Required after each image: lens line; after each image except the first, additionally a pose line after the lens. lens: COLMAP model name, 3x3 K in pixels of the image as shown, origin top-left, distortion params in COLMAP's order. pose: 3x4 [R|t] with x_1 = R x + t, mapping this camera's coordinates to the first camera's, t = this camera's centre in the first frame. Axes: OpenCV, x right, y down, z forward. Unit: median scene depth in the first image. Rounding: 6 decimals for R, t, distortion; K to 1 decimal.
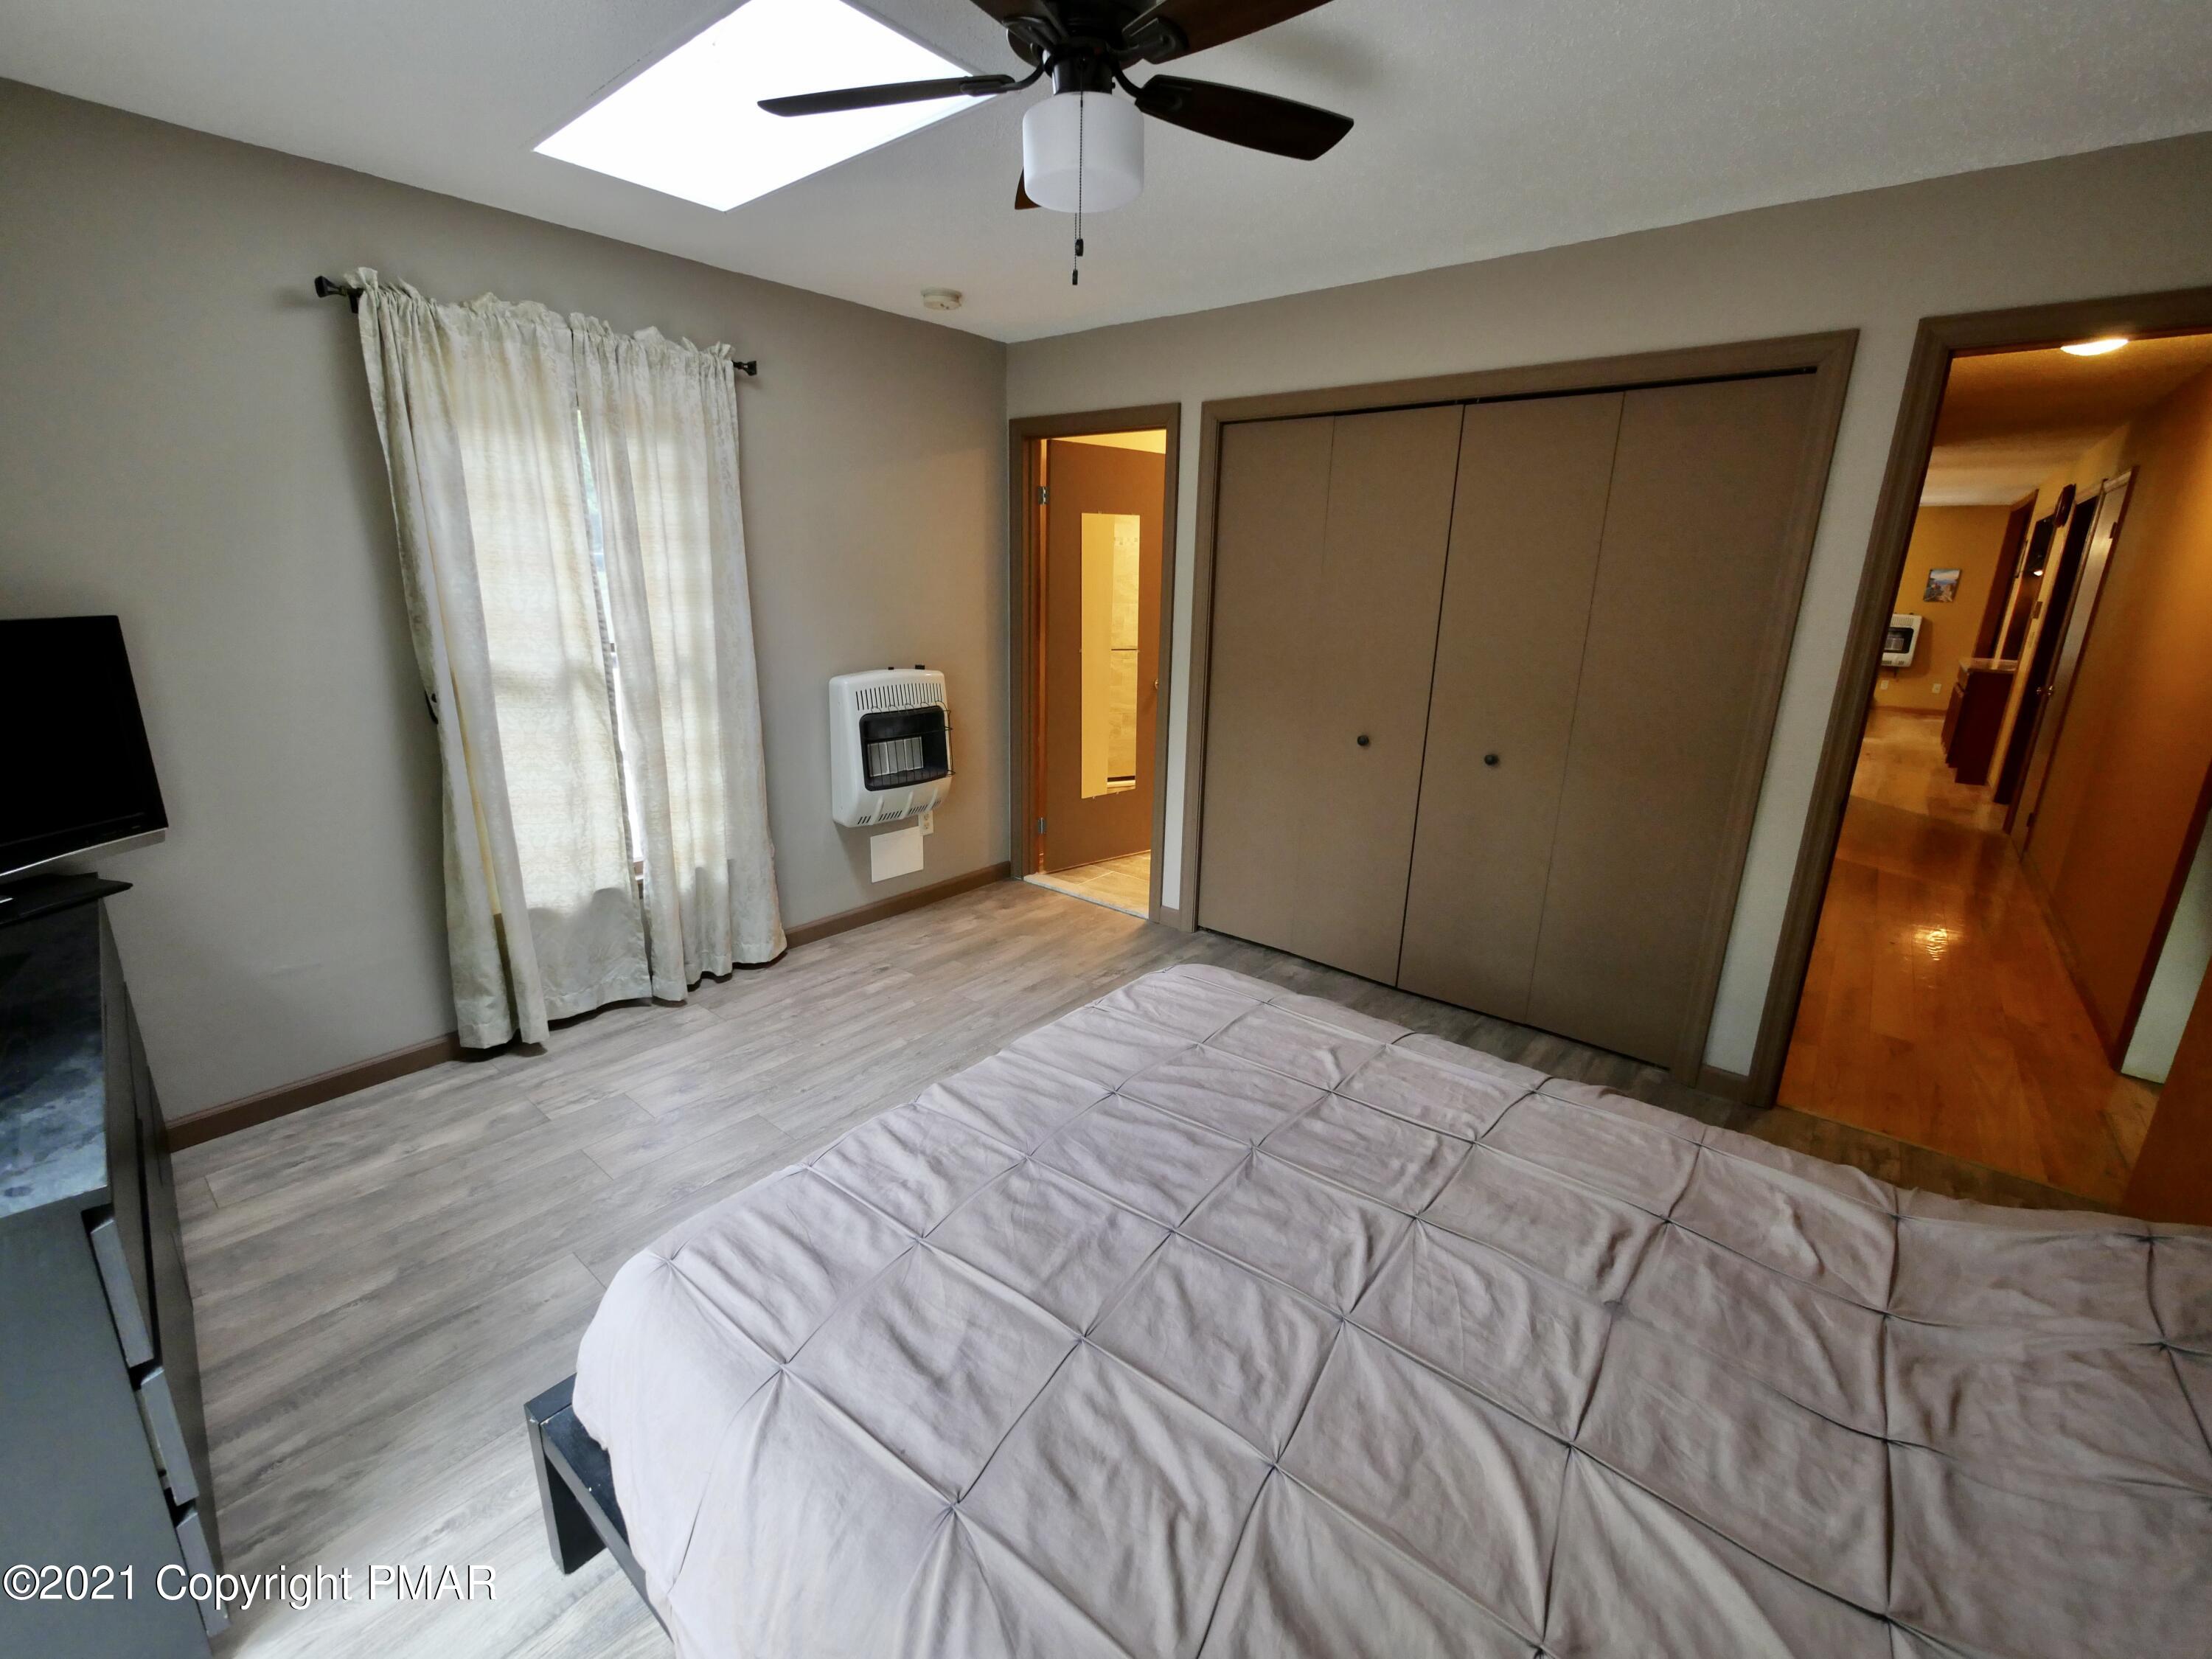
lens RADIAL K [[934.7, 0, 1102.9], [0, 934.7, 835.1], [0, 0, 1]] dist [-0.008607, 0.001445]
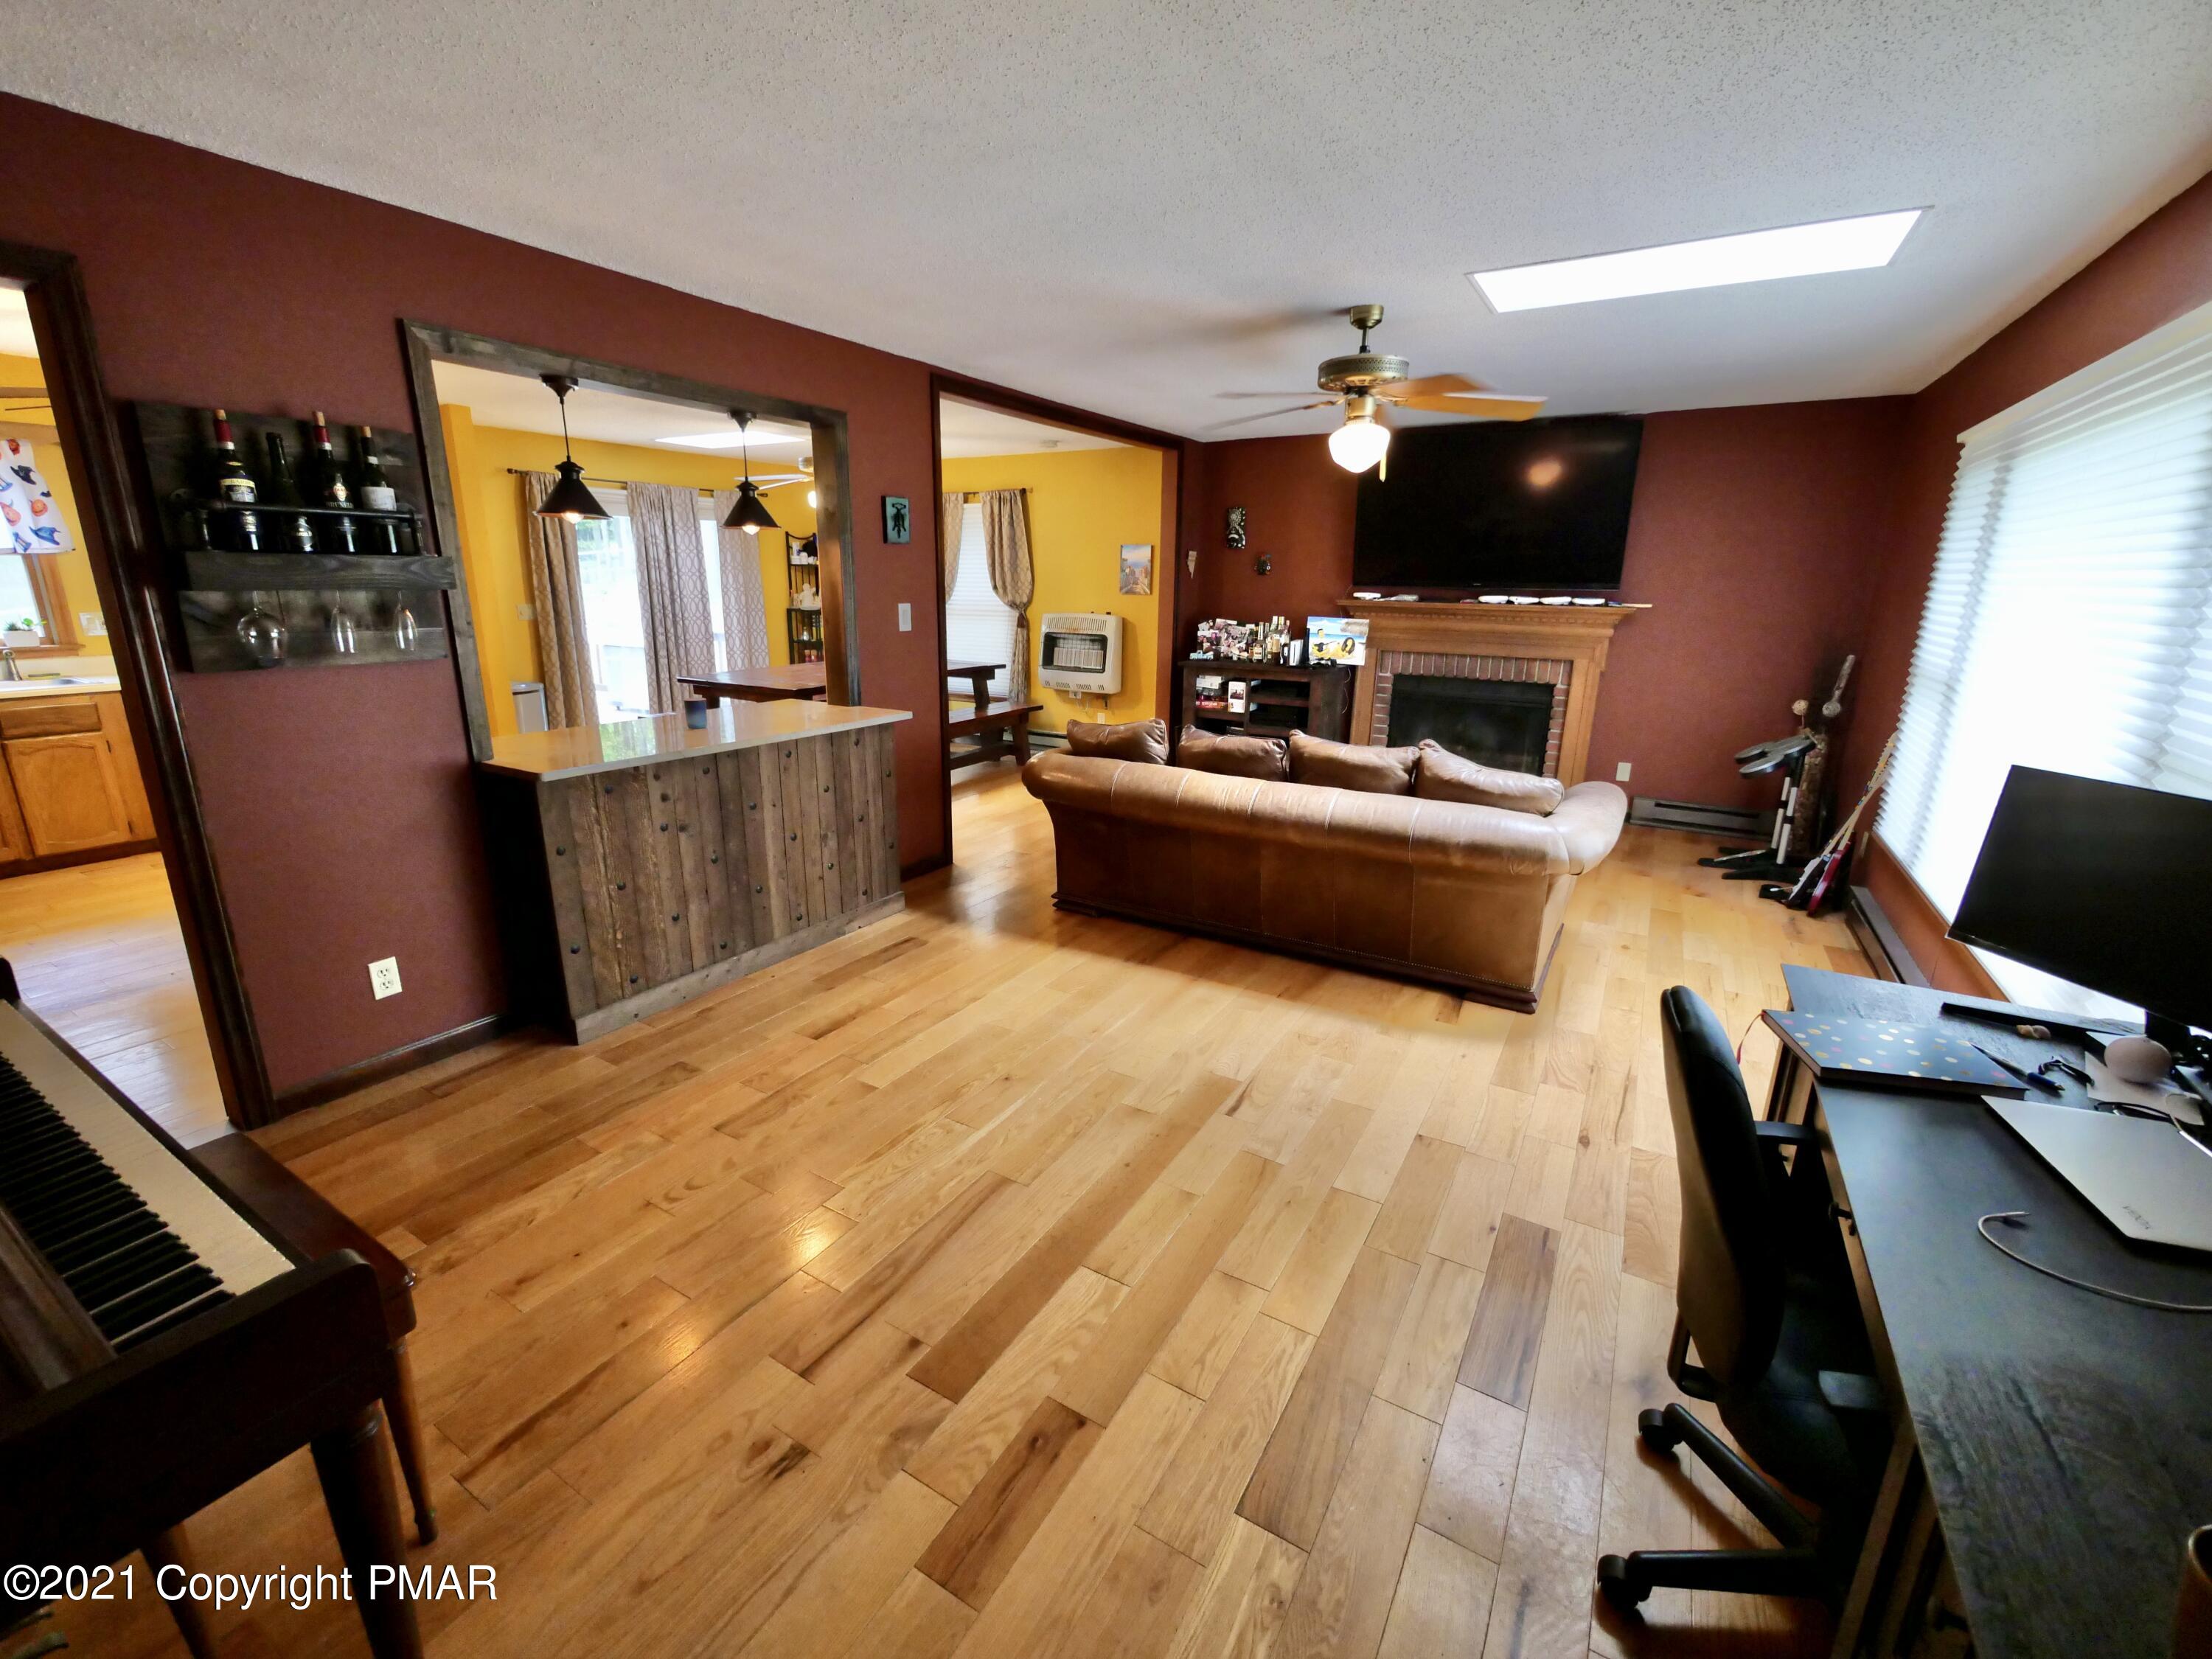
lens RADIAL K [[934.7, 0, 1101.9], [0, 934.7, 828.2], [0, 0, 1]] dist [-0.008607, 0.001445]
pose [[0.990307, -0.041582, 0.132527, 0.775520], [0.041155, 0.999135, 0.005958, -0.090092], [-0.132661, -0.000446, 0.991161, 0.345337]]
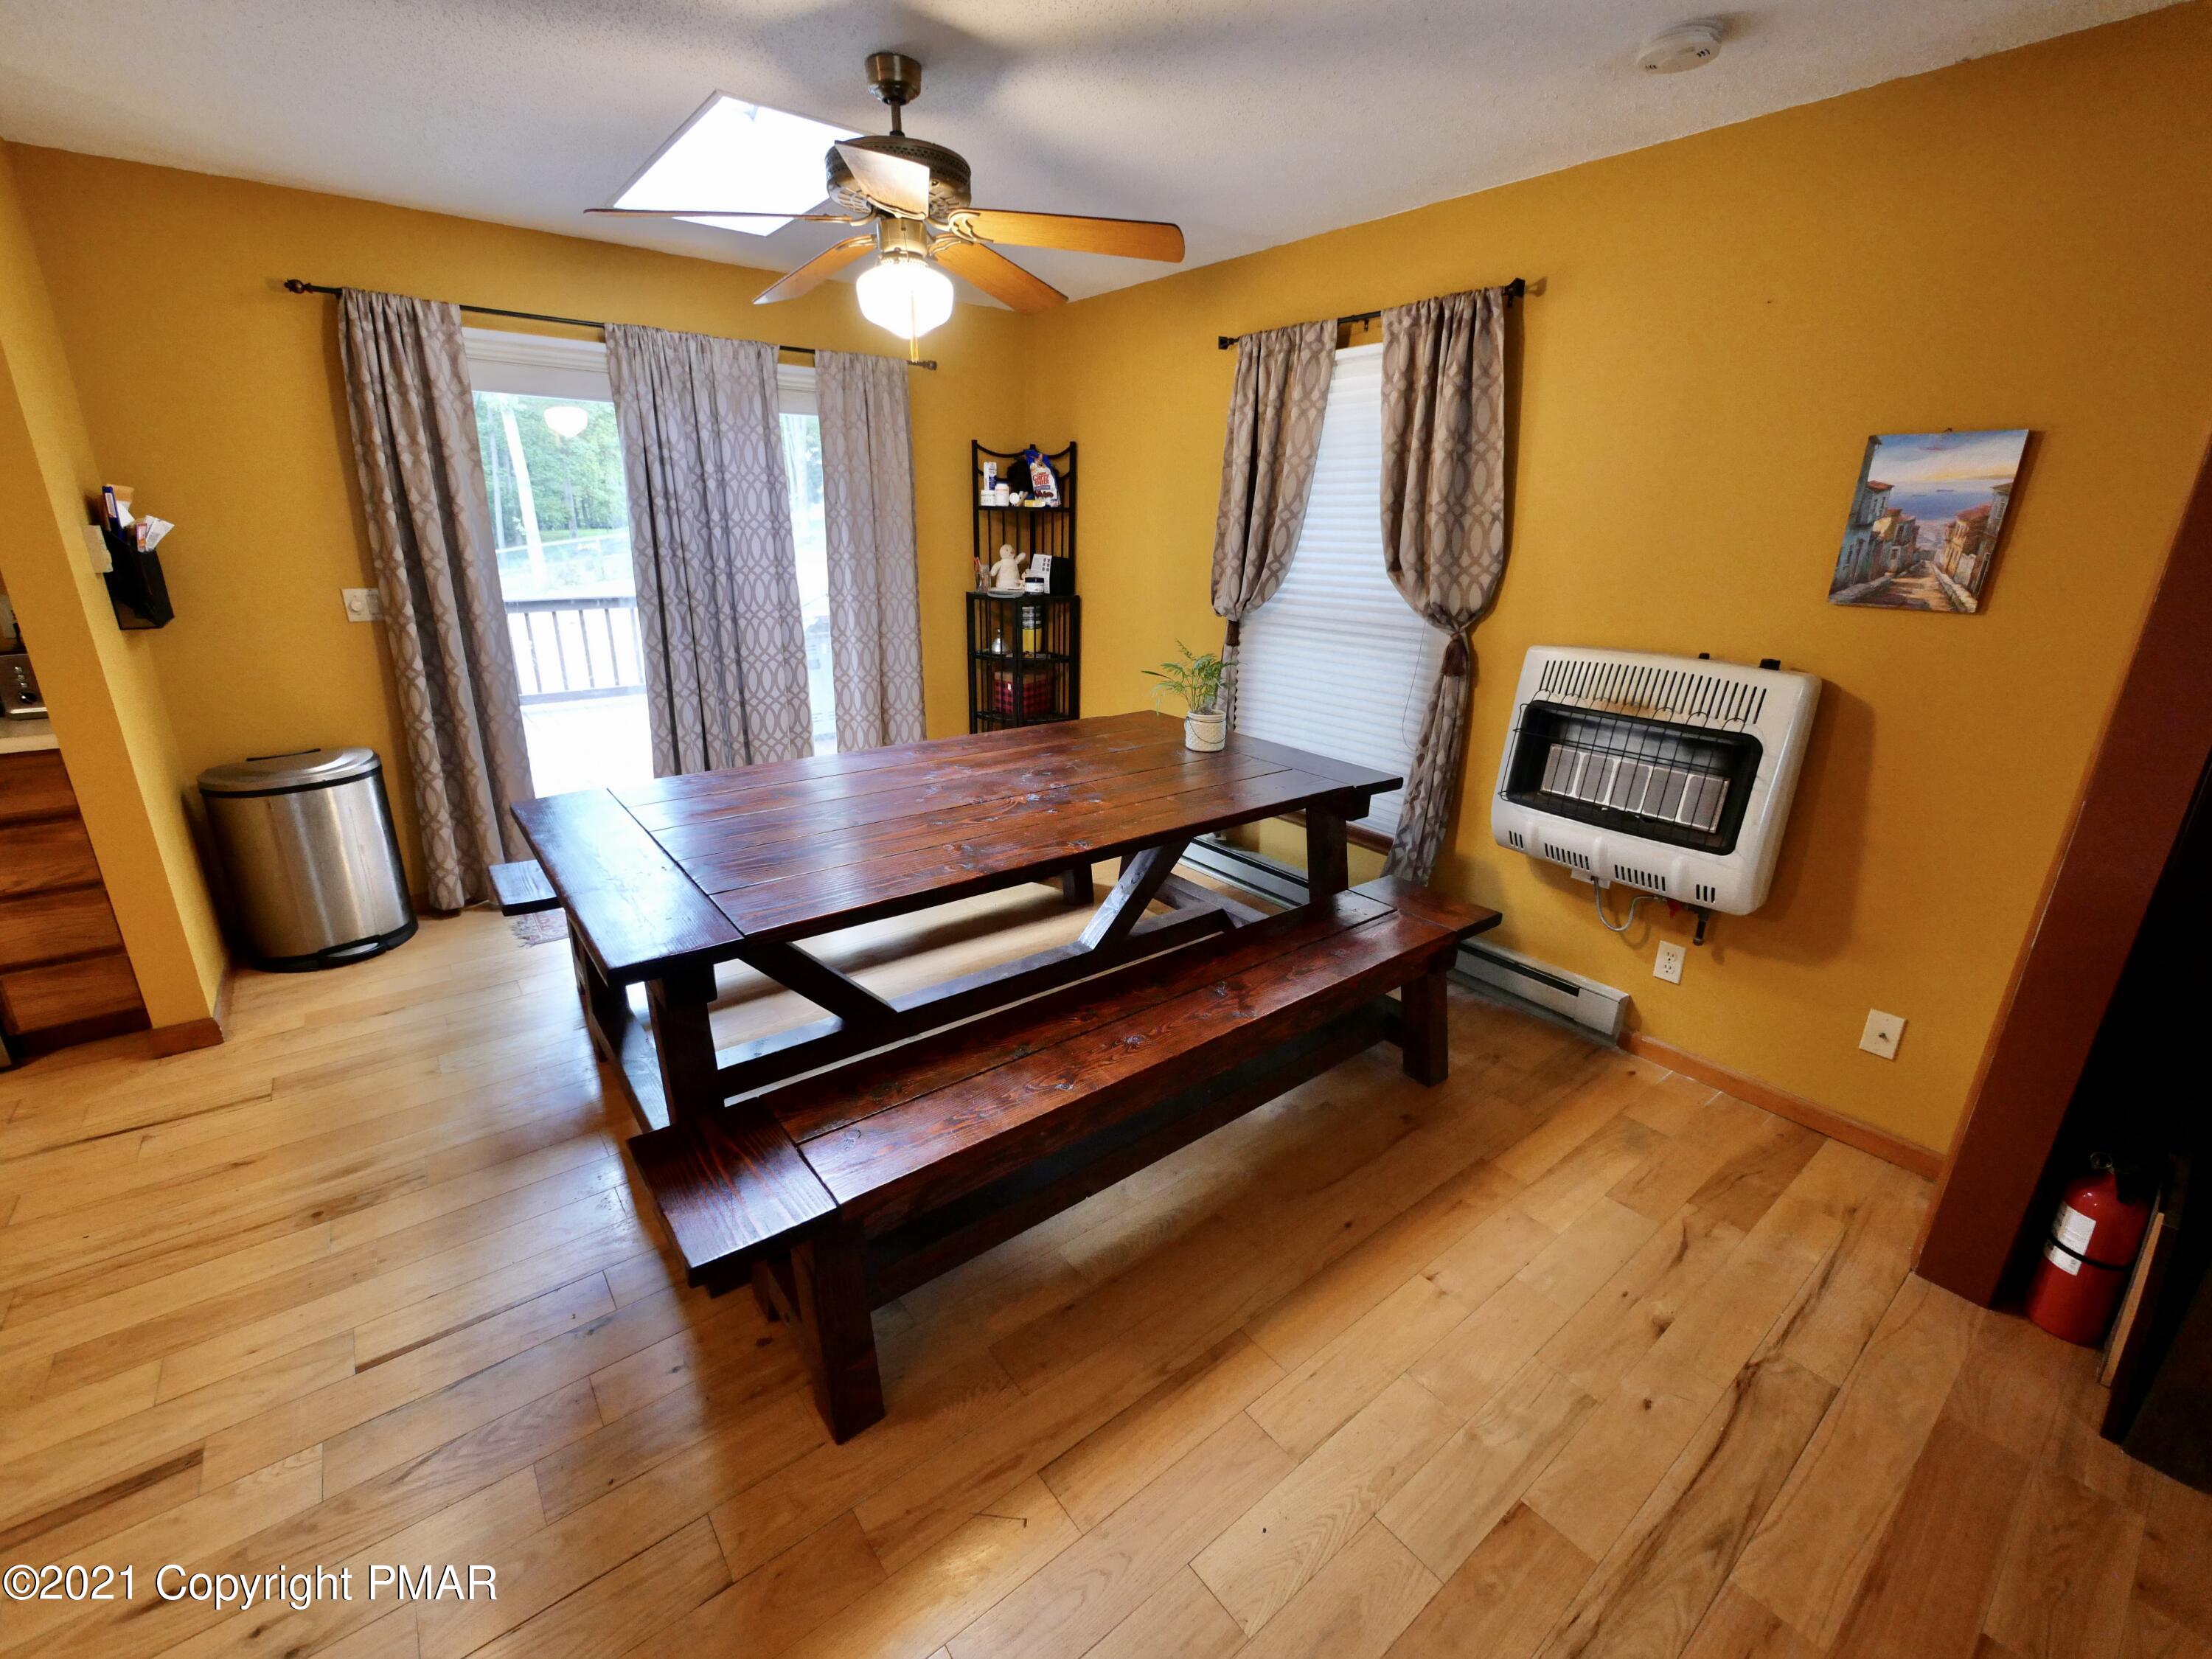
lens RADIAL K [[934.7, 0, 1097.6], [0, 934.7, 826.3], [0, 0, 1]] dist [-0.008607, 0.001445]
pose [[0.973374, 0.071728, -0.217710, 0.777161], [-0.061064, 0.996599, 0.055332, -0.205507], [0.220939, -0.040565, 0.974444, 0.769763]]
